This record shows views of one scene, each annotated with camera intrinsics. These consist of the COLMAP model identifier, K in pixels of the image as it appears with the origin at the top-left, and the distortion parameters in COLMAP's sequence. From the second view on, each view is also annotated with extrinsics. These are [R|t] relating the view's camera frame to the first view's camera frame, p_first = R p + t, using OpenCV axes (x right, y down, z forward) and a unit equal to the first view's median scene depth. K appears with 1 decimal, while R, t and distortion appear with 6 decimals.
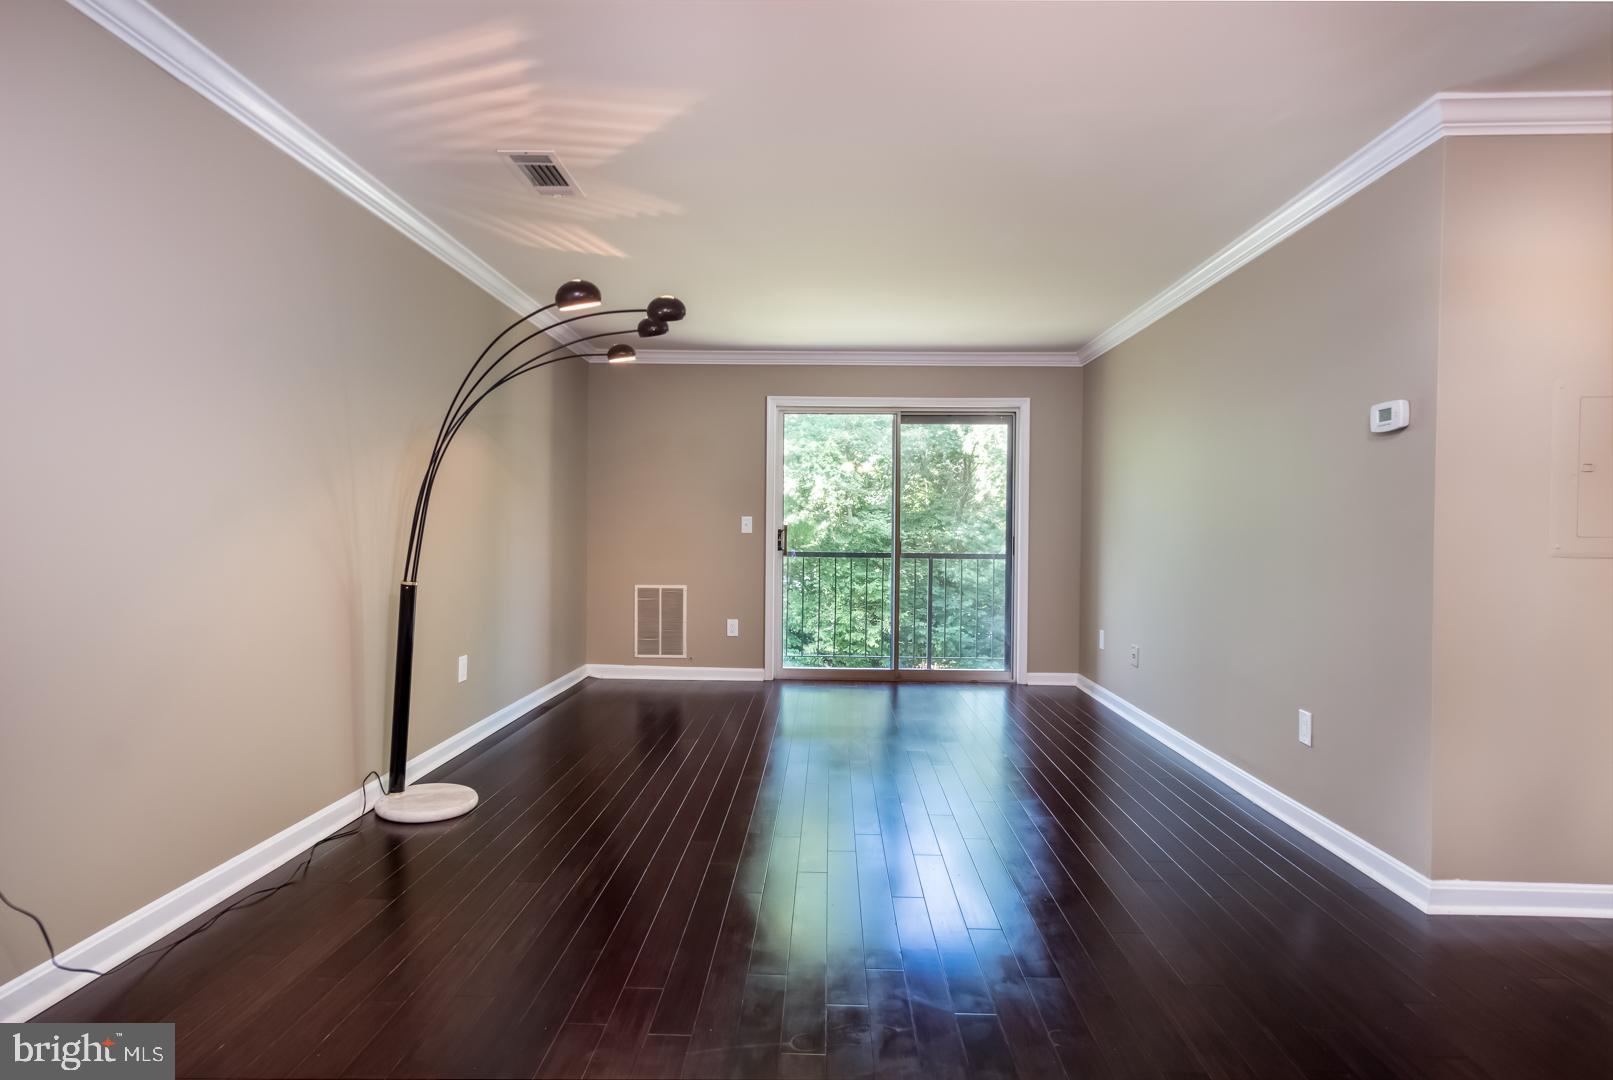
lens RADIAL K [[854.6, 0, 811.7], [0, 854.6, 536.8], [0, 0, 1]] dist [0.004962, 0.003350]
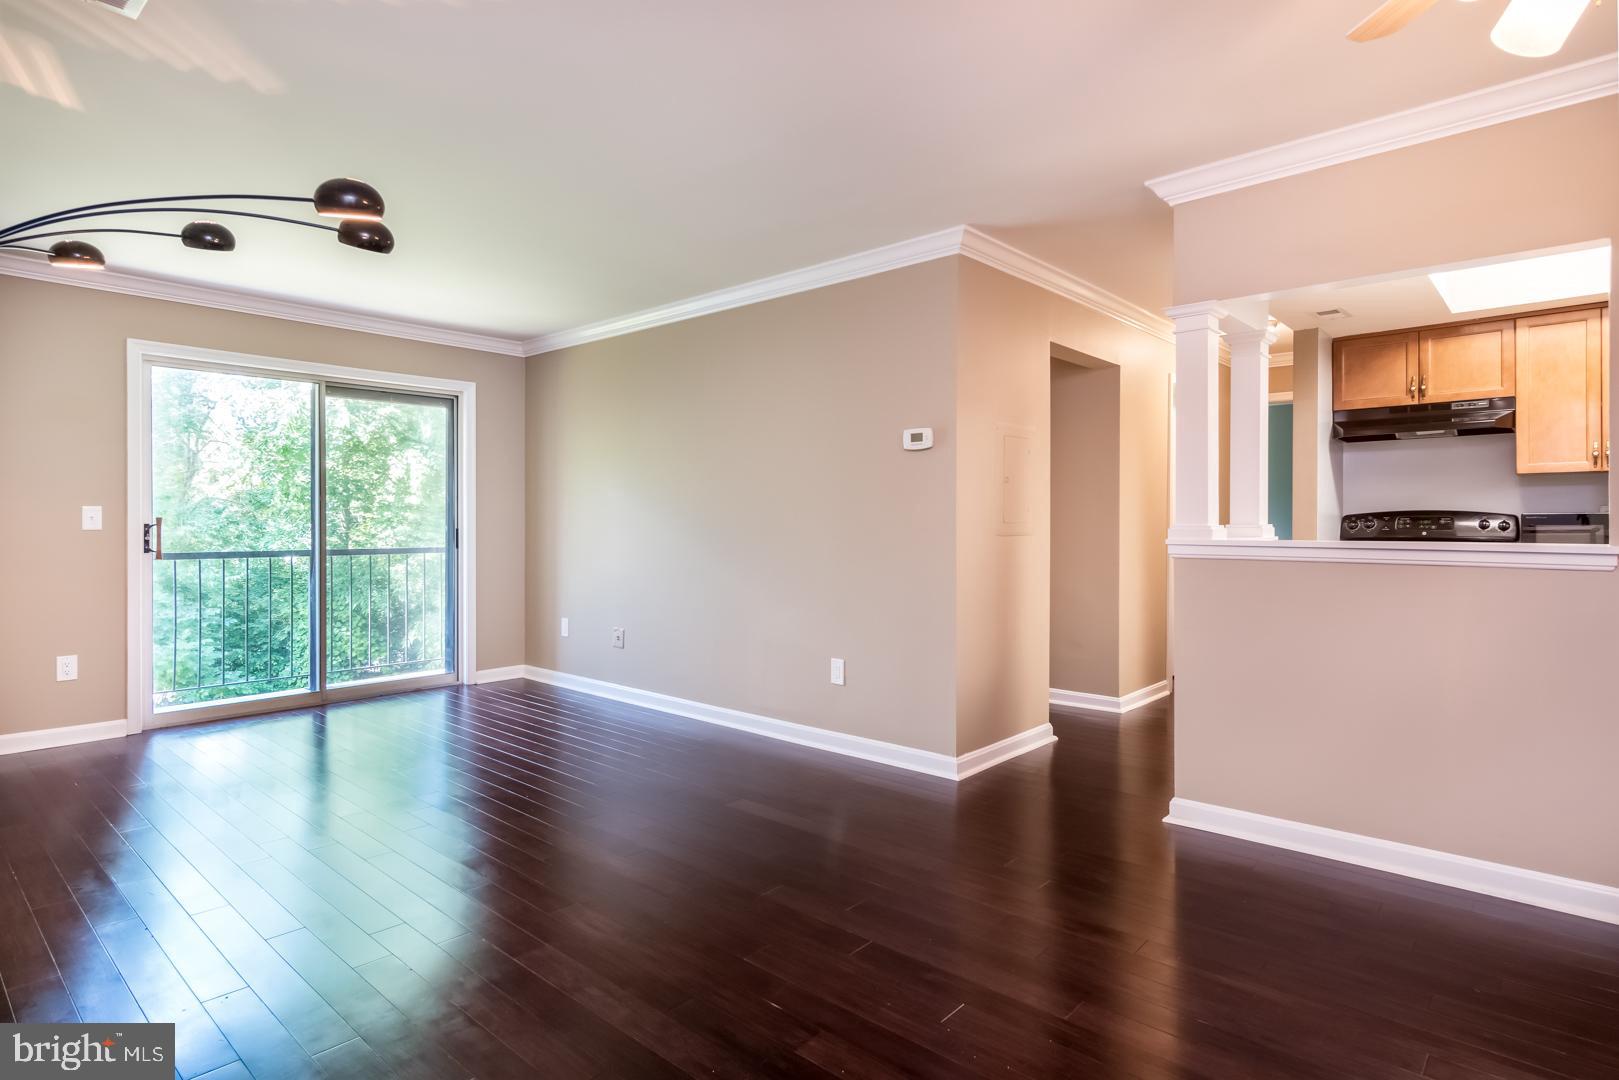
lens RADIAL K [[857.8, 0, 796.0], [0, 857.8, 526.0], [0, 0, 1]] dist [0.004962, 0.003350]
pose [[0.652936, -0.013781, 0.757288, -0.236237], [0.013986, 0.999883, 0.006138, -0.003813], [-0.757284, 0.006584, 0.653053, 0.103177]]
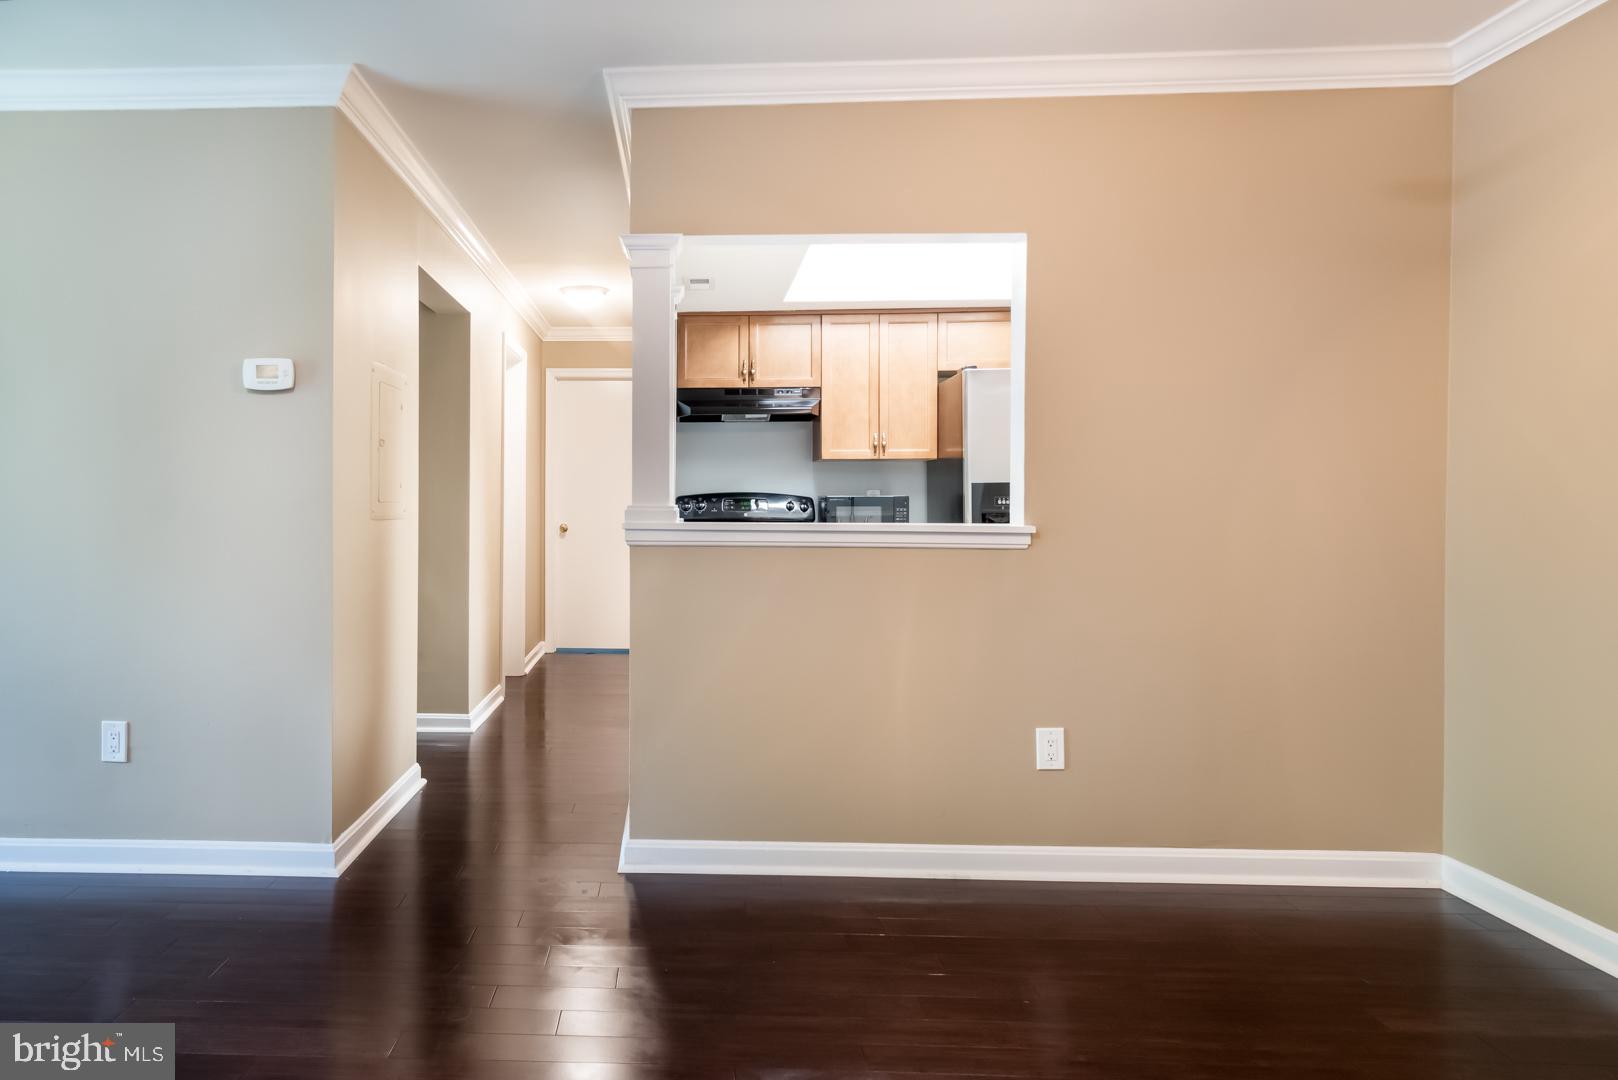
lens RADIAL K [[1034.6, 0, 796.4], [0, 1034.6, 520.1], [0, 0, 1]] dist [0.007552, 0.002414]
pose [[0.025359, -0.025796, 0.999346, -0.198195], [0.005728, 0.999654, 0.025658, -0.003097], [-0.999662, 0.005073, 0.025498, 0.176245]]
